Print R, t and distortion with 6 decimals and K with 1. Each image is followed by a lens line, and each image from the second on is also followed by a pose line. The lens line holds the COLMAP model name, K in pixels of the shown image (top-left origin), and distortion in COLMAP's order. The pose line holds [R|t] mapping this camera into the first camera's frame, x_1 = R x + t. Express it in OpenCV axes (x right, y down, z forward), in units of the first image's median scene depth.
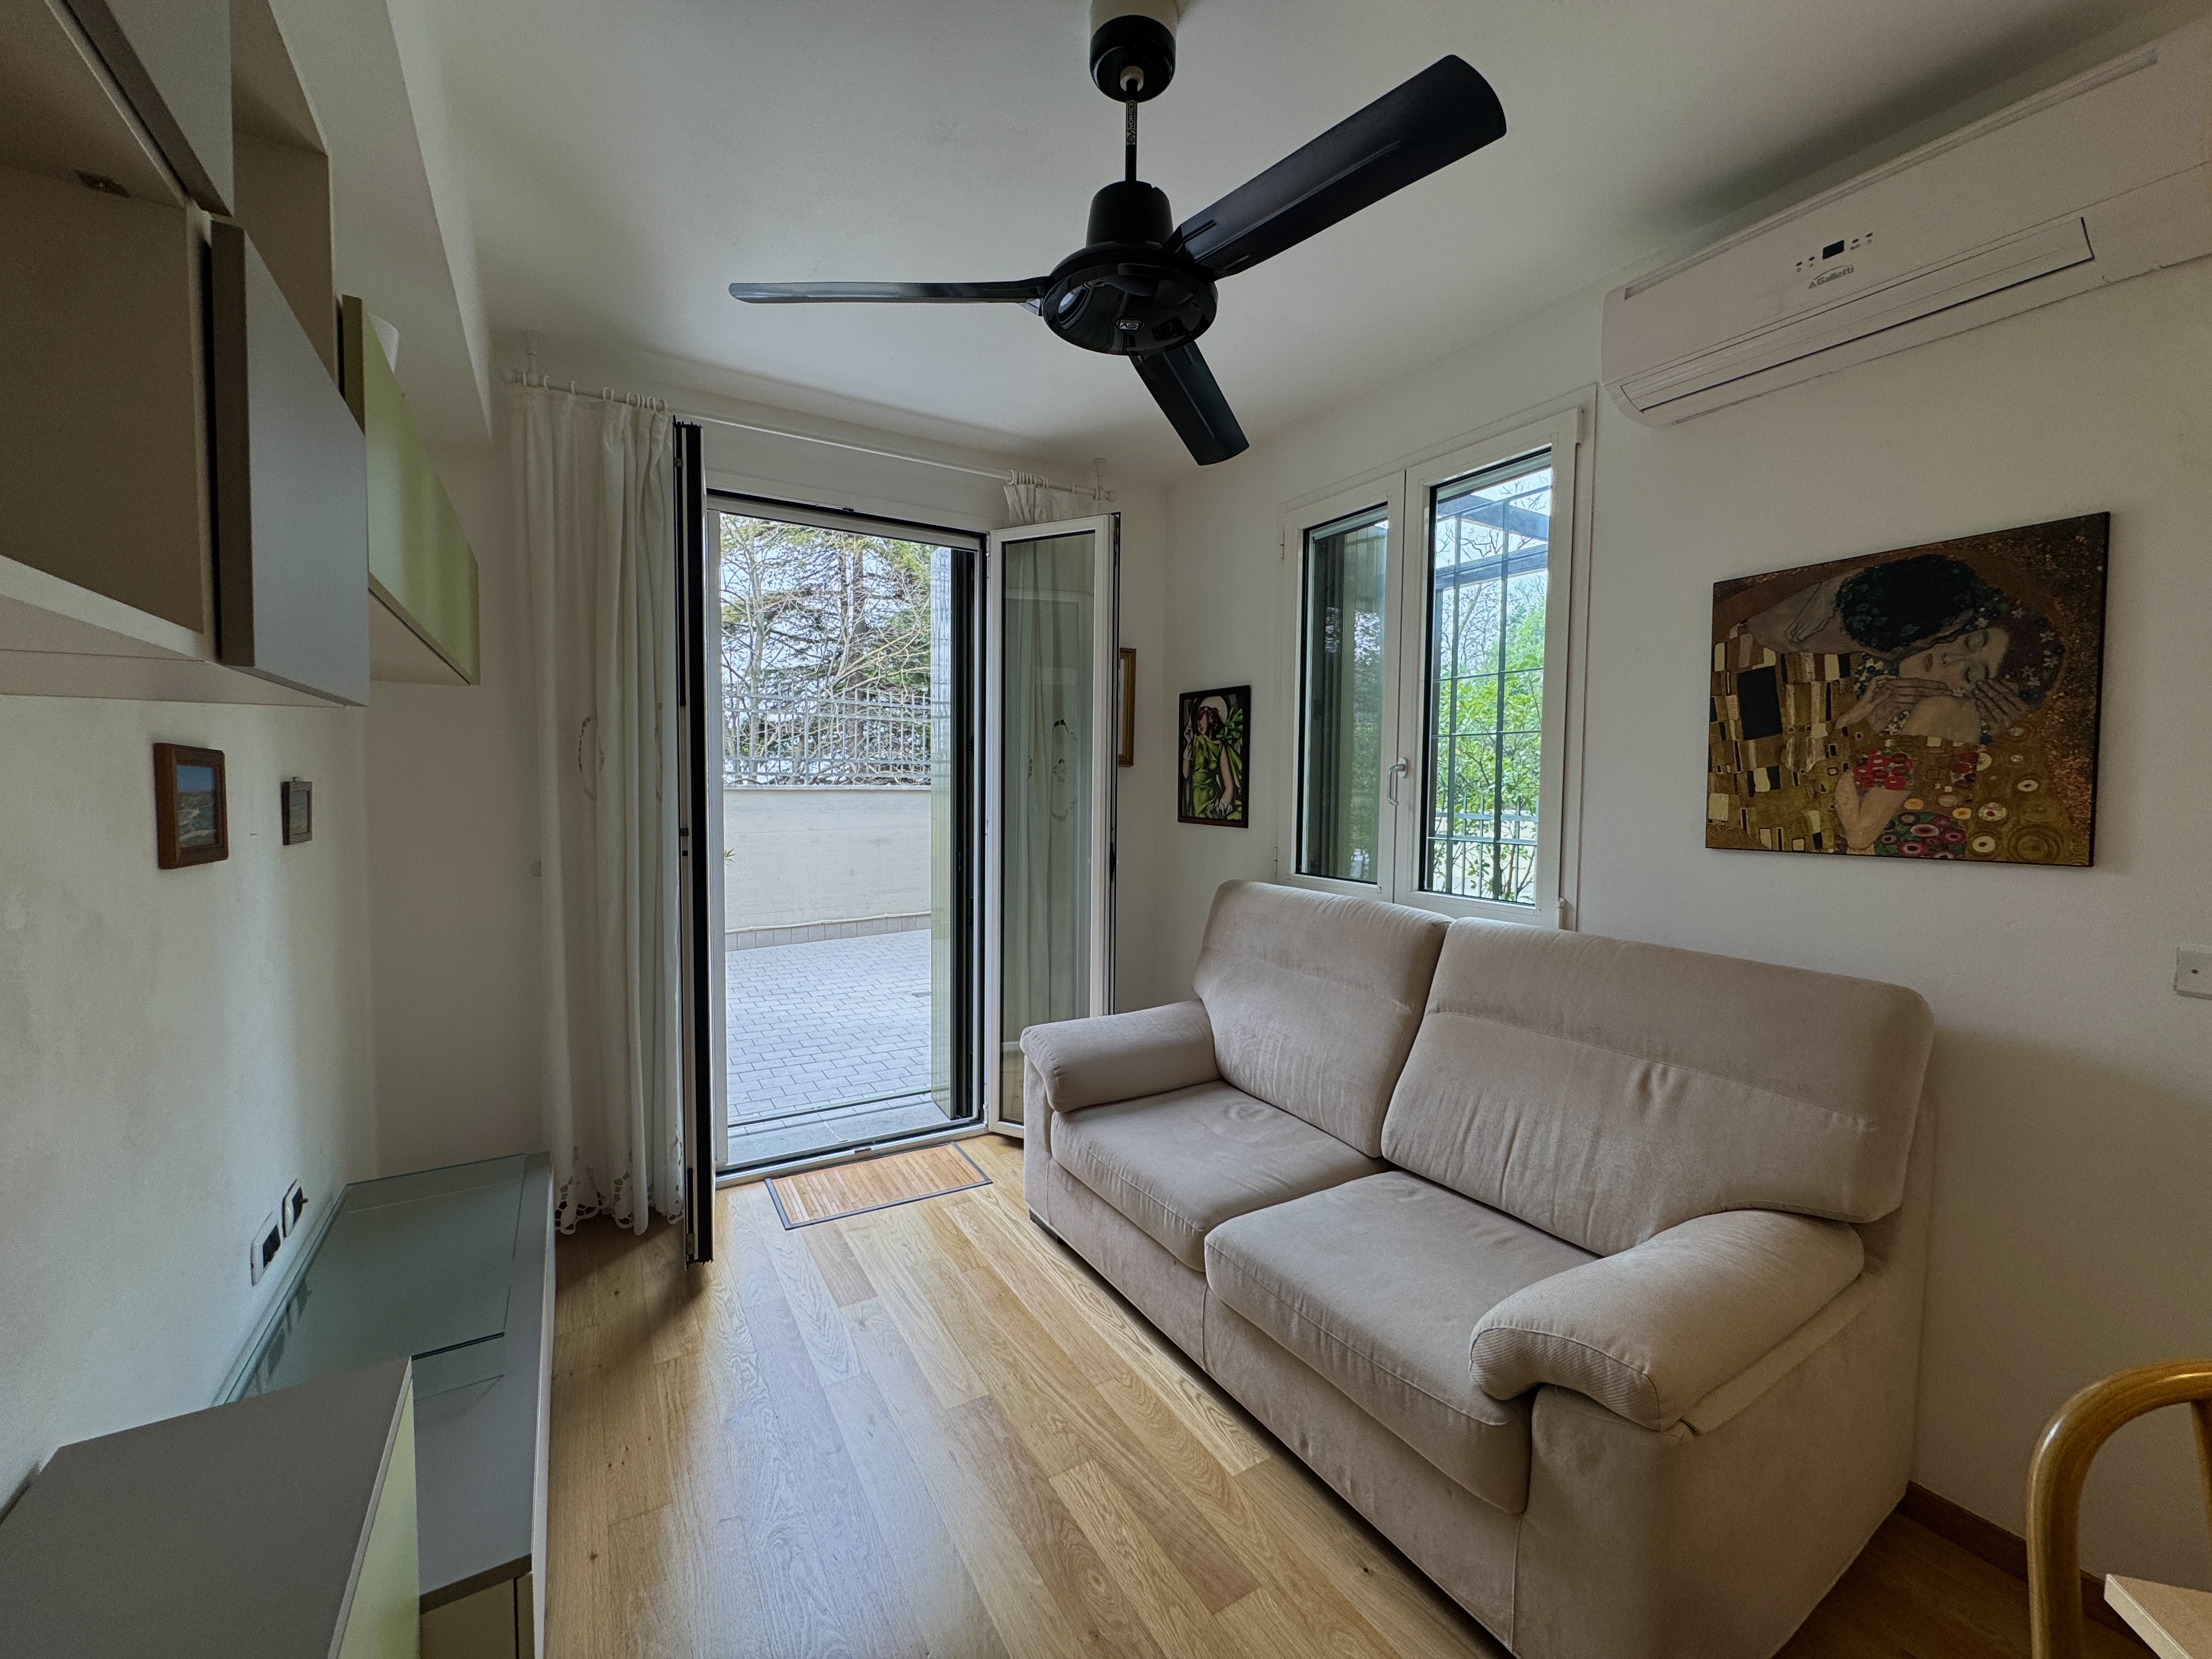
lens RADIAL K [[880.6, 0, 1105.9], [0, 880.6, 827.3], [0, 0, 1]] dist [-0.003851, 0.000622]
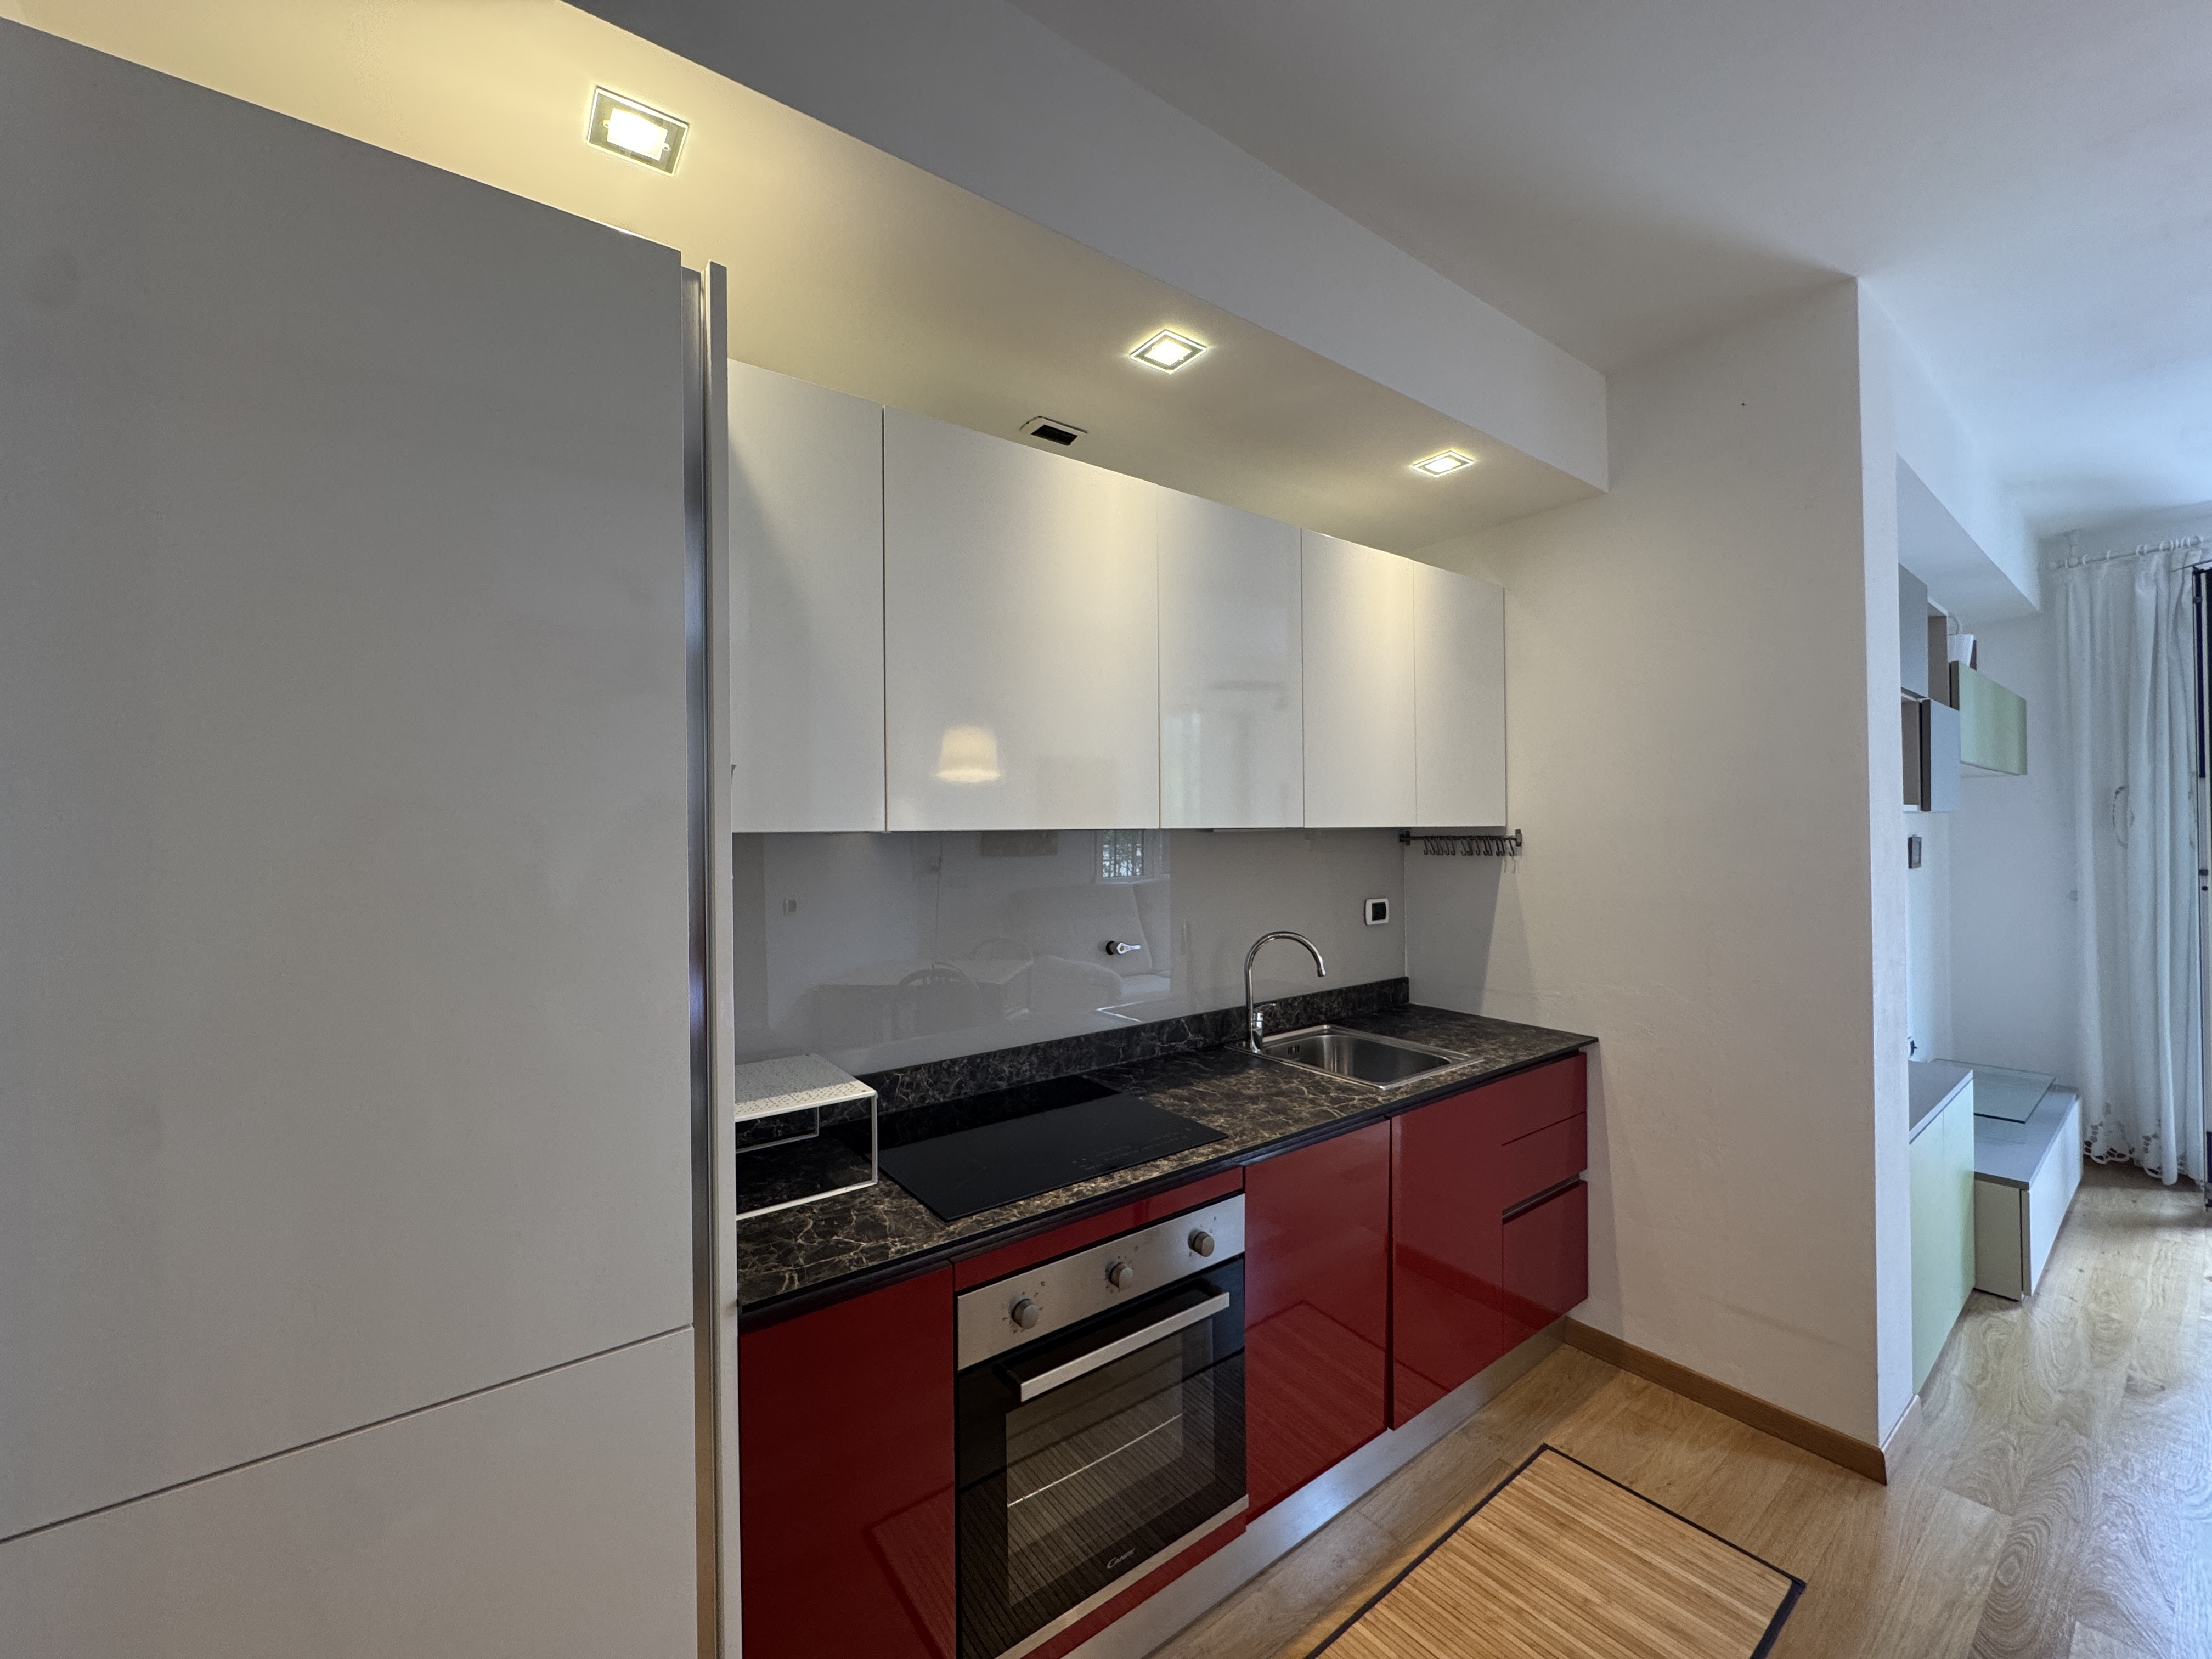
lens RADIAL K [[880.6, 0, 1107.2], [0, 880.6, 828.1], [0, 0, 1]] dist [-0.003851, 0.000622]
pose [[0.118978, -0.015541, -0.992775, 0.585948], [-0.036108, 0.999148, -0.019968, 0.023163], [0.992240, 0.038223, 0.118316, -0.736108]]
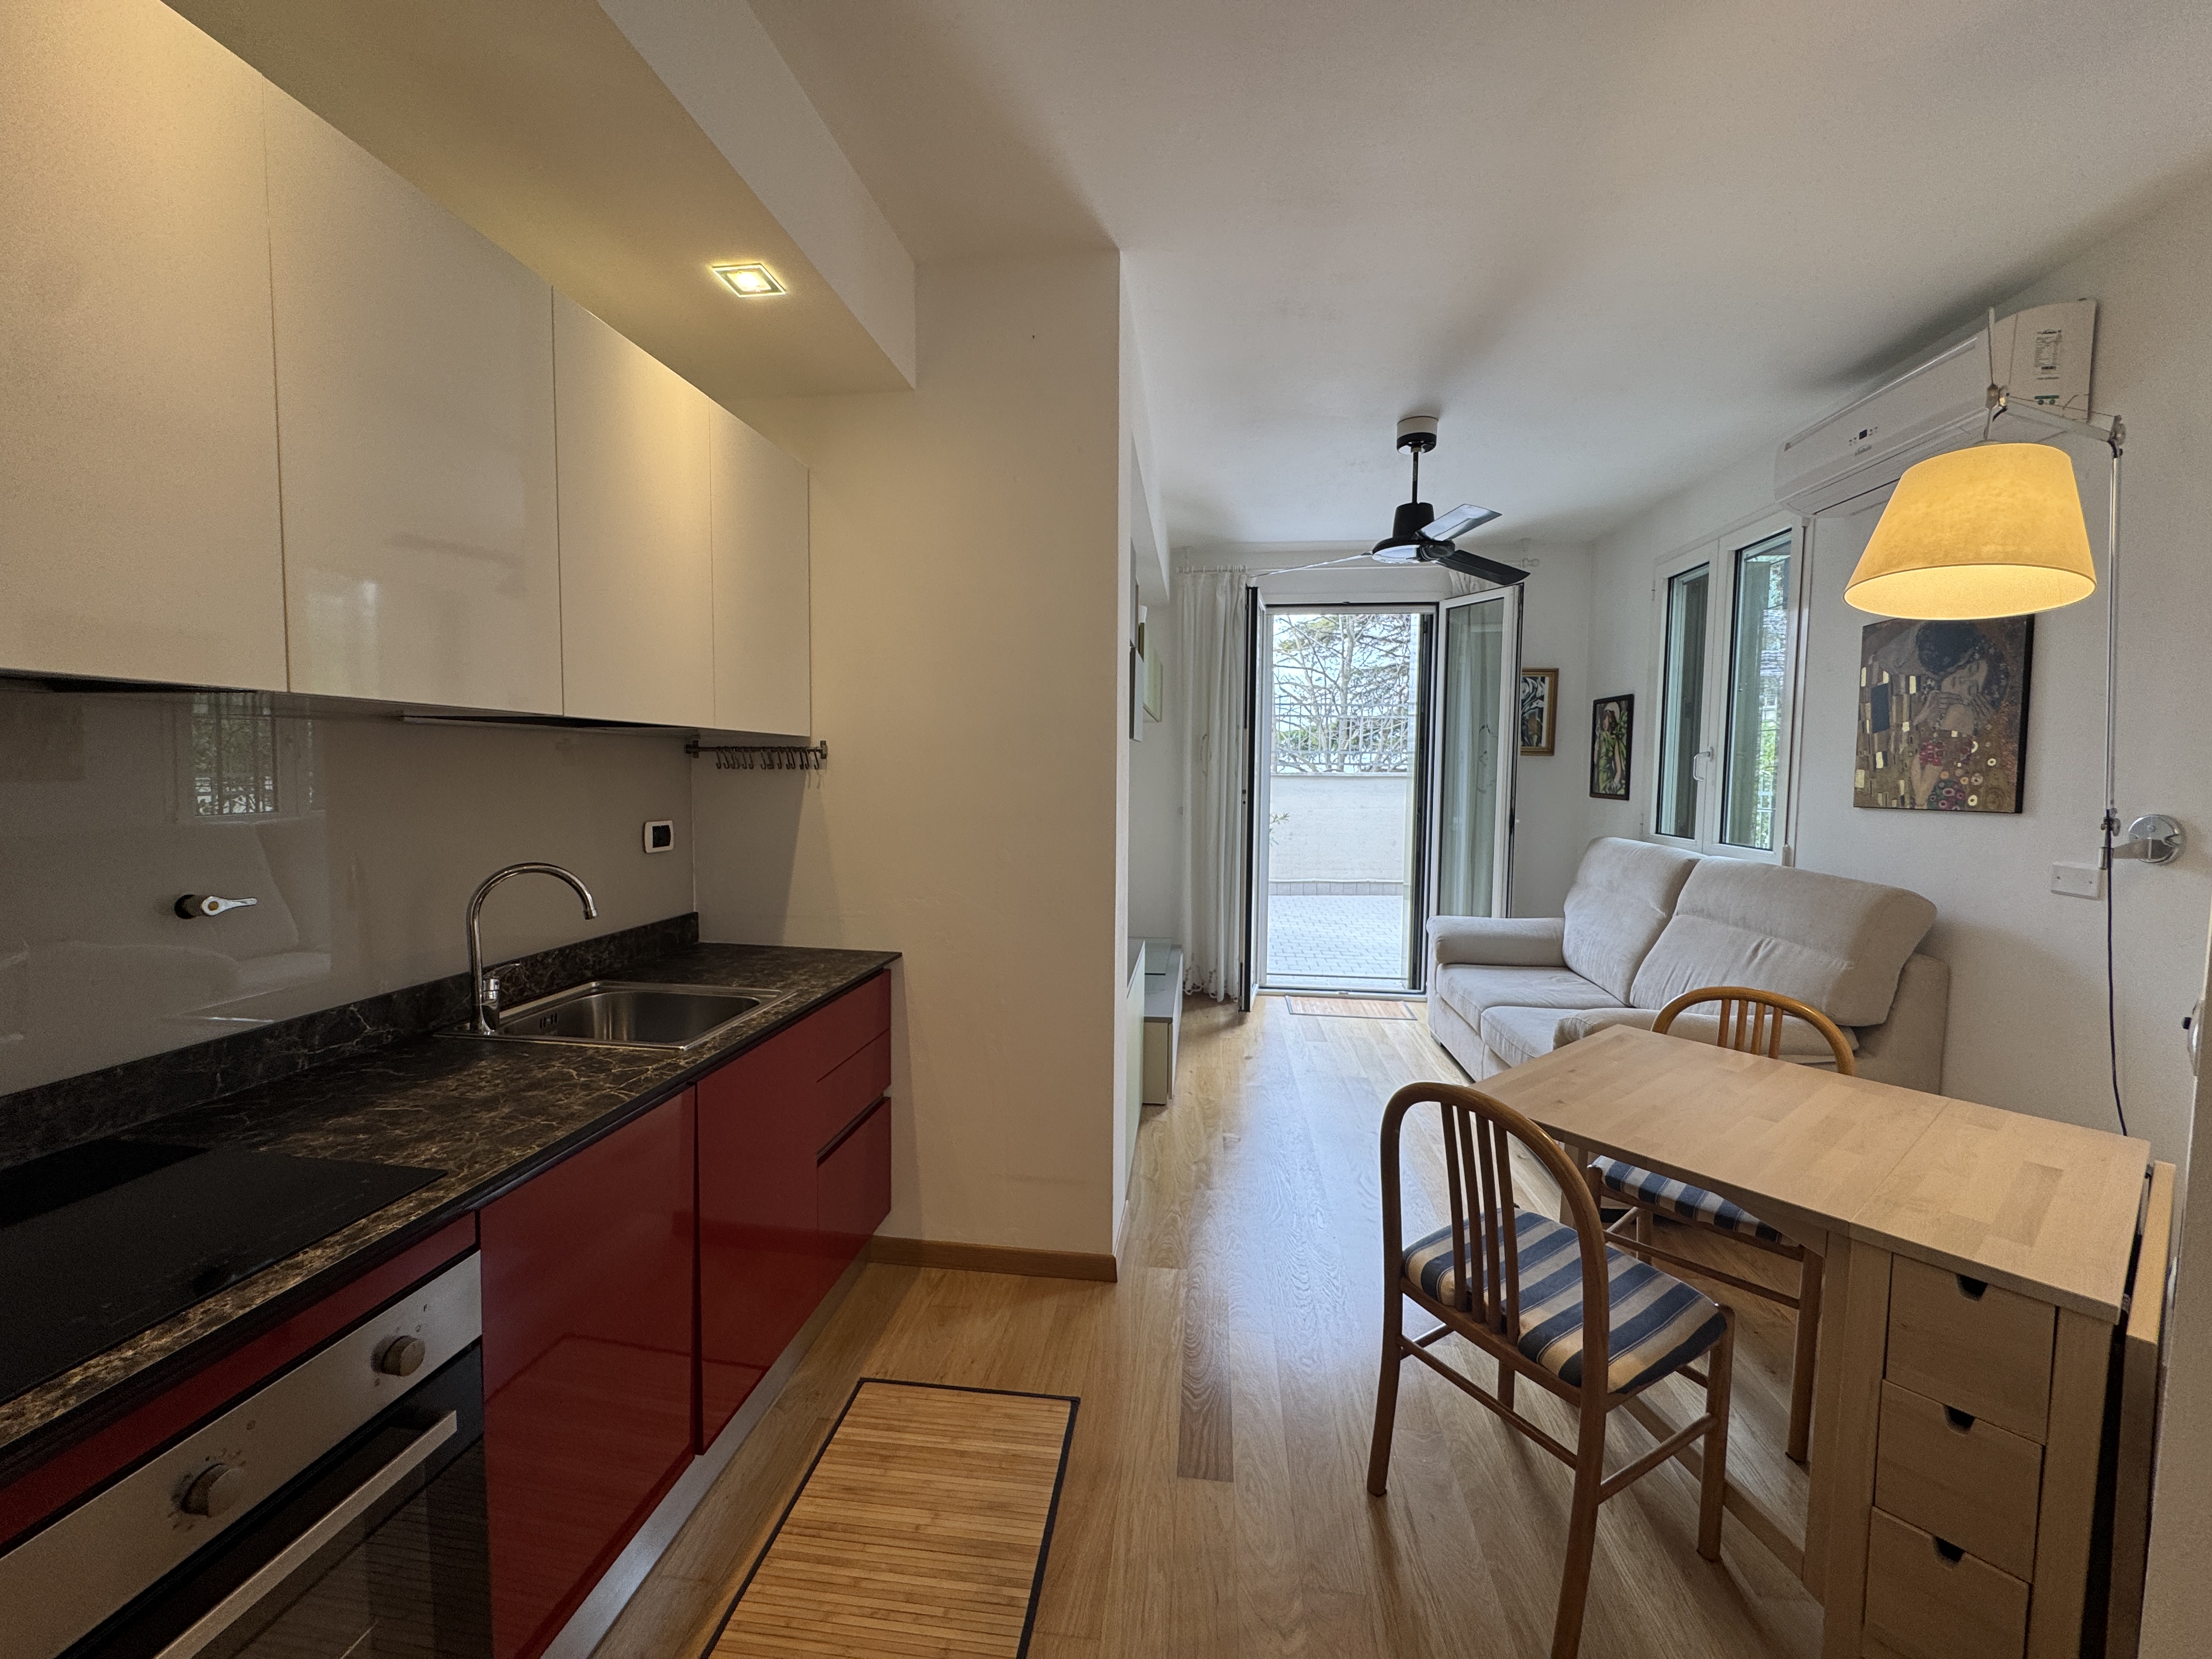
lens RADIAL K [[880.6, 0, 1106.5], [0, 880.6, 827.2], [0, 0, 1]] dist [-0.003851, 0.000622]
pose [[0.791488, 0.037014, -0.610063, 0.450846], [-0.031088, 0.999311, 0.020298, 0.050451], [0.610394, 0.002900, 0.792093, -0.703327]]
